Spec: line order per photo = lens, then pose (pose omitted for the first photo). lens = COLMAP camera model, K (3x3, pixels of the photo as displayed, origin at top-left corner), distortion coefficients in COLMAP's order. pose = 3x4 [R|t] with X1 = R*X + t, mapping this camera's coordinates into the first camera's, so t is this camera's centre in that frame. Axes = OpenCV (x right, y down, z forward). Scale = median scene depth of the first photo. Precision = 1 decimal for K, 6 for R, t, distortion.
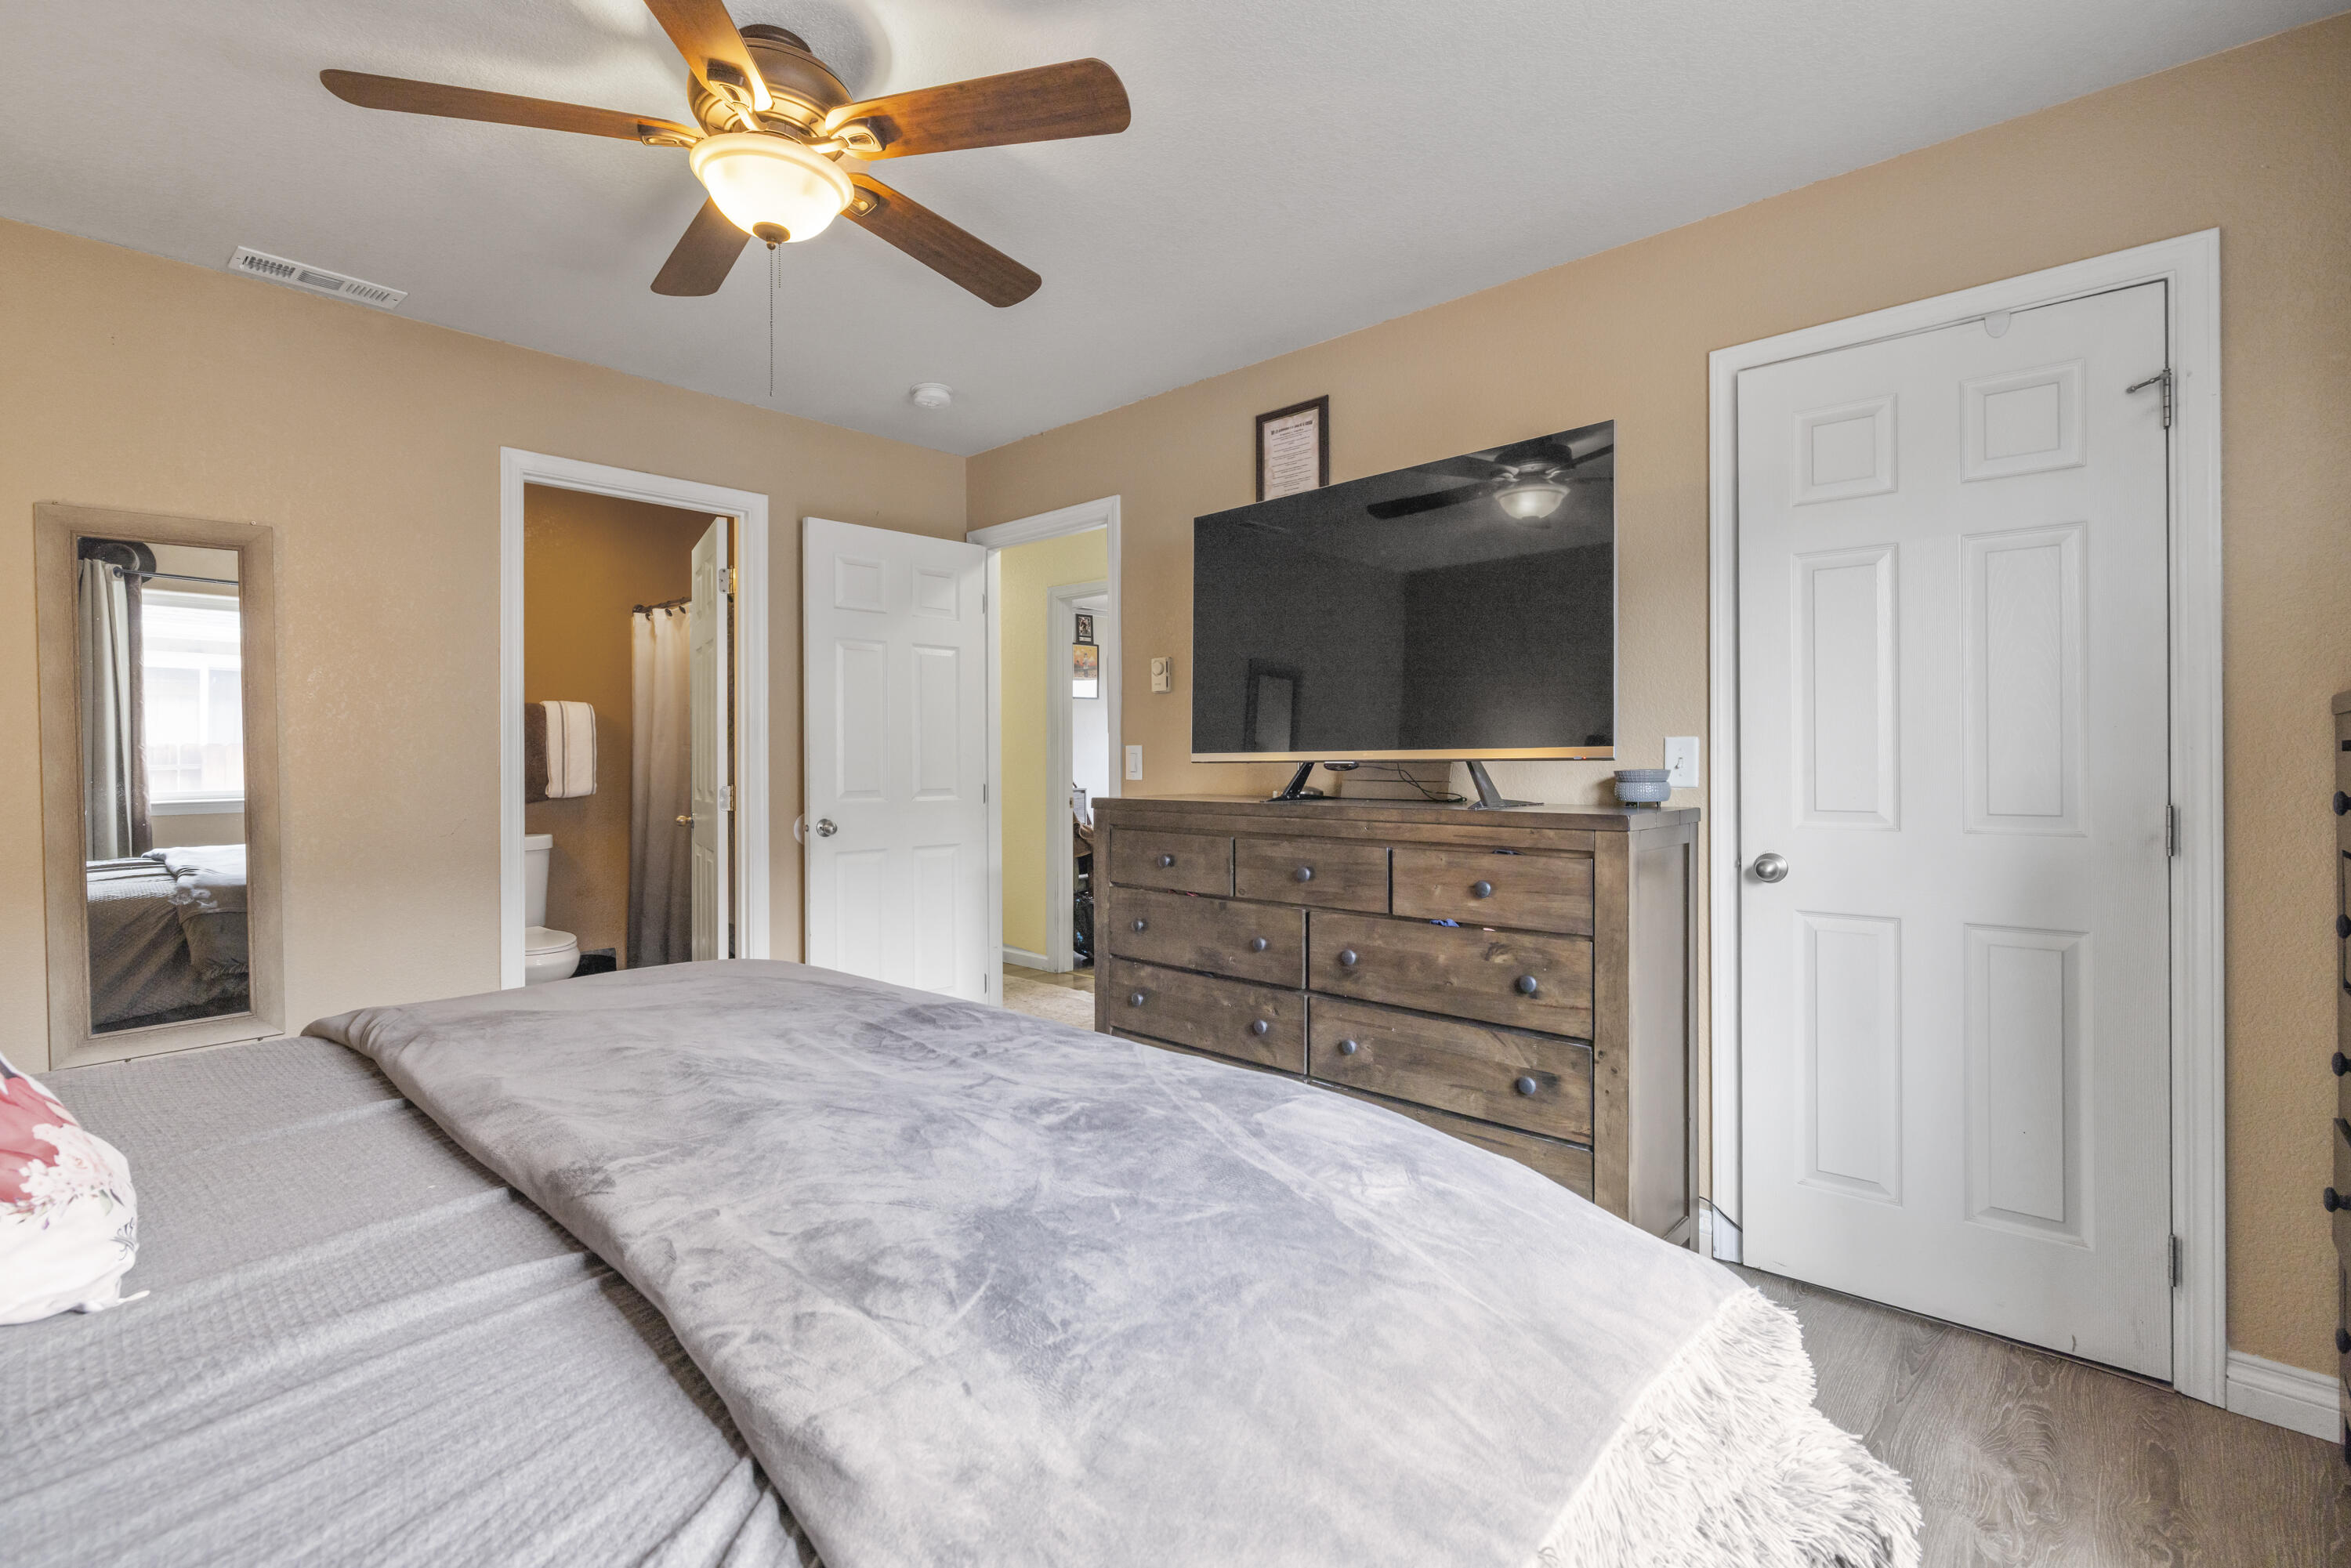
lens RADIAL K [[1074.1, 0, 1175.9], [0, 1074.1, 775.6], [0, 0, 1]] dist [-0.001005, -0.000356]
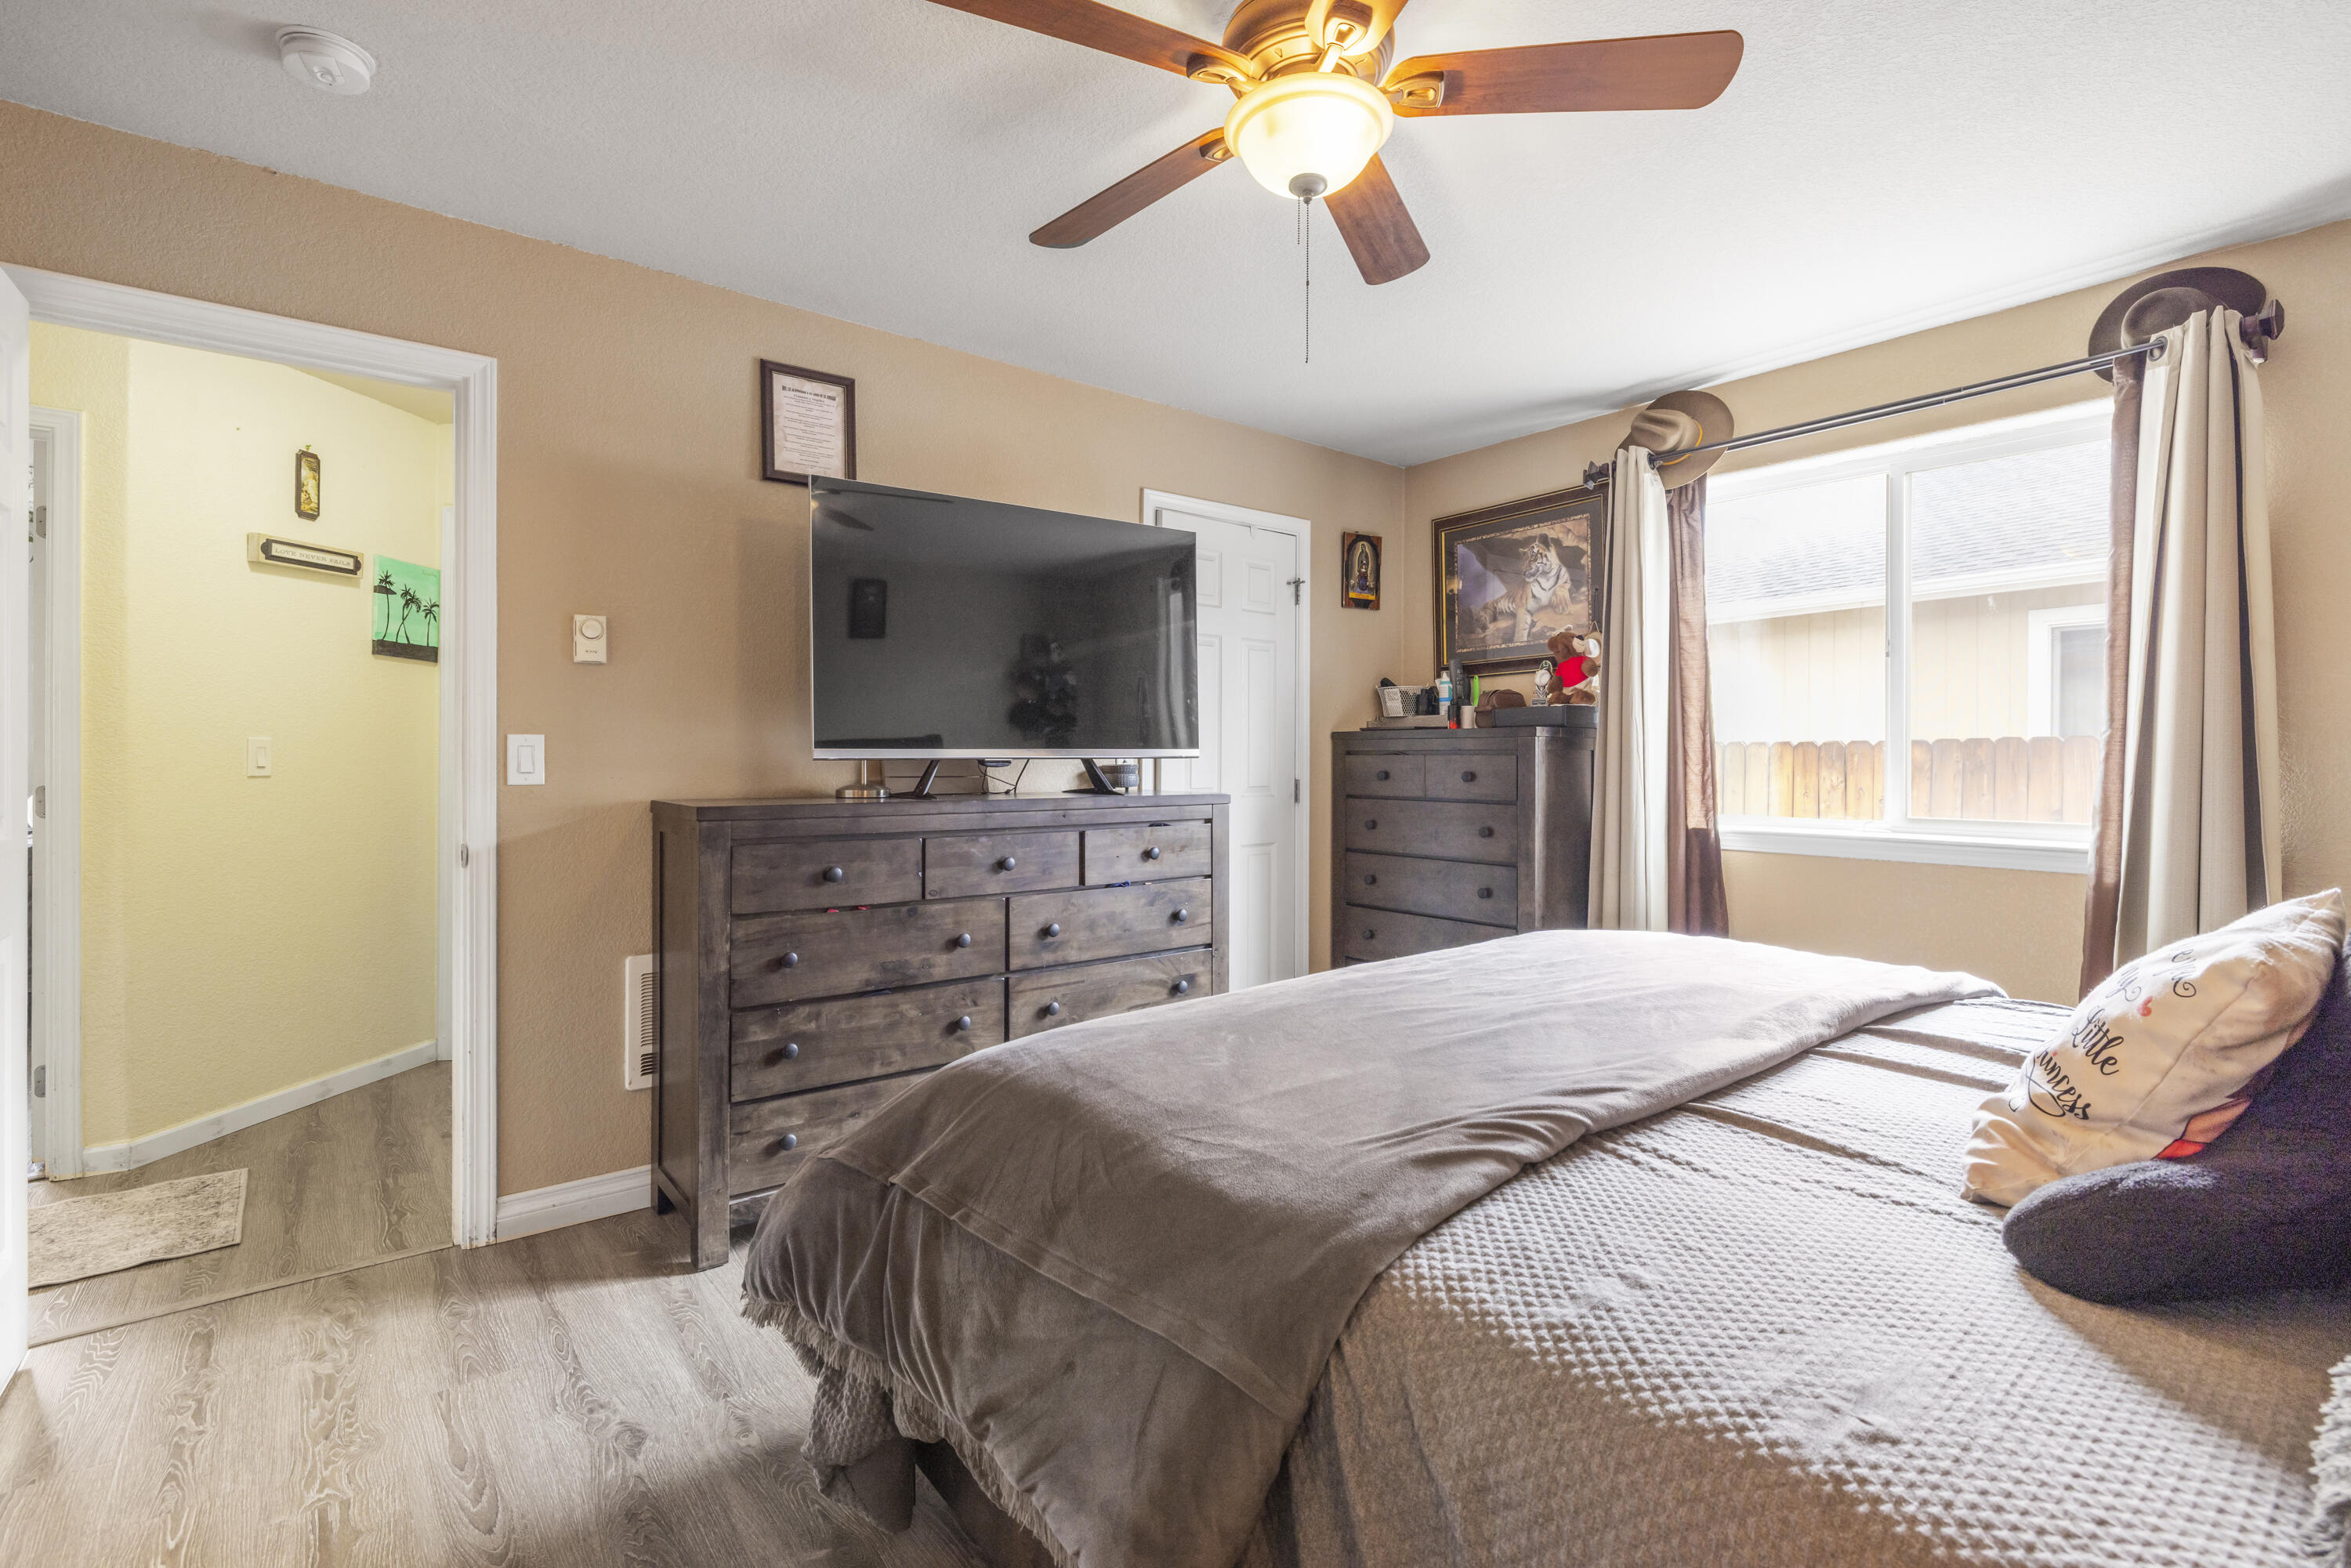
lens RADIAL K [[1074.1, 0, 1175.4], [0, 1074.1, 766.0], [0, 0, 1]] dist [-0.001005, -0.000356]
pose [[0.142829, -0.008748, 0.989709, -0.893769], [0.009371, 0.999928, 0.007486, -0.012256], [-0.989703, 0.008206, 0.142900, 0.664674]]
